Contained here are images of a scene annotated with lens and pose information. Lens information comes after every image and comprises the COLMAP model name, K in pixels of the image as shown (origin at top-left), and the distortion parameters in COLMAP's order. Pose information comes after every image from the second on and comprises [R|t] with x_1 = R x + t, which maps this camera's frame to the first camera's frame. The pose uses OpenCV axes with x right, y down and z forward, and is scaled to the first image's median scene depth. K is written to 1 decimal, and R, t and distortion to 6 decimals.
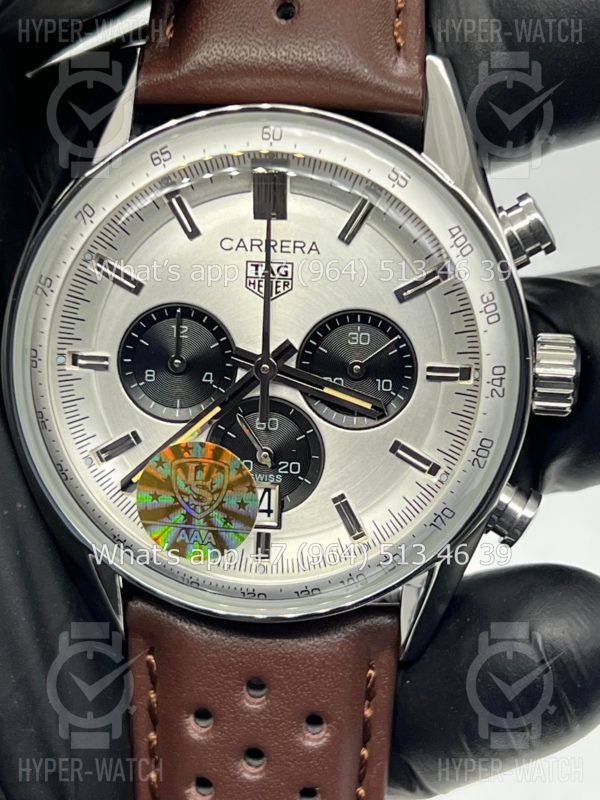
lens RADIAL K [[1966.8, 0, 300.0], [0, 1966.8, 400.0], [0, 0, 1]] dist [0.272020, -0.241574]
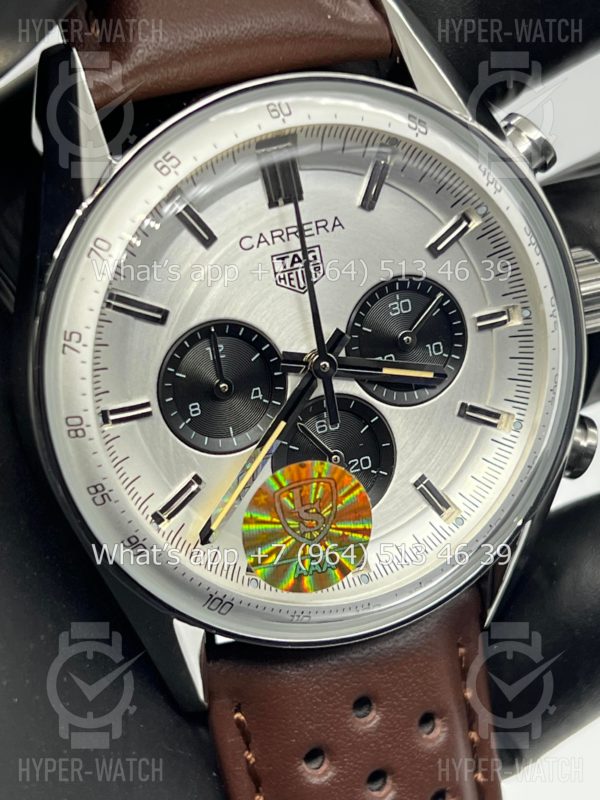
lens RADIAL K [[1966.8, 0, 300.0], [0, 1966.8, 400.0], [0, 0, 1]] dist [0.272020, -0.241574]
pose [[0.890969, -0.274537, 0.361668, -0.356972], [0.263510, 0.961288, 0.080545, -0.076217], [-0.369780, 0.023541, 0.928821, 0.164162]]
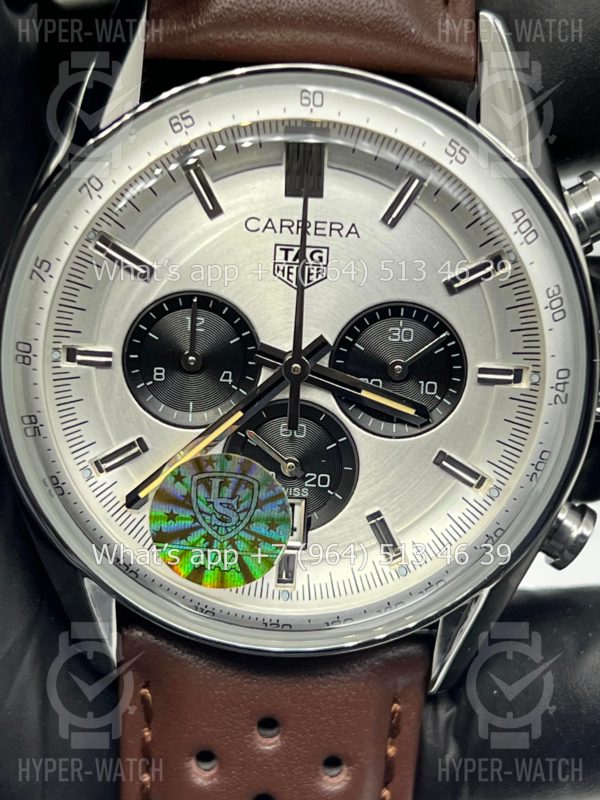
lens RADIAL K [[1966.8, 0, 300.0], [0, 1966.8, 400.0], [0, 0, 1]] dist [0.272020, -0.241574]
pose [[0.994593, 0.006774, 0.103624, -0.105670], [-0.010206, 0.999415, 0.032629, -0.030348], [-0.103343, -0.033510, 0.994081, 0.131822]]
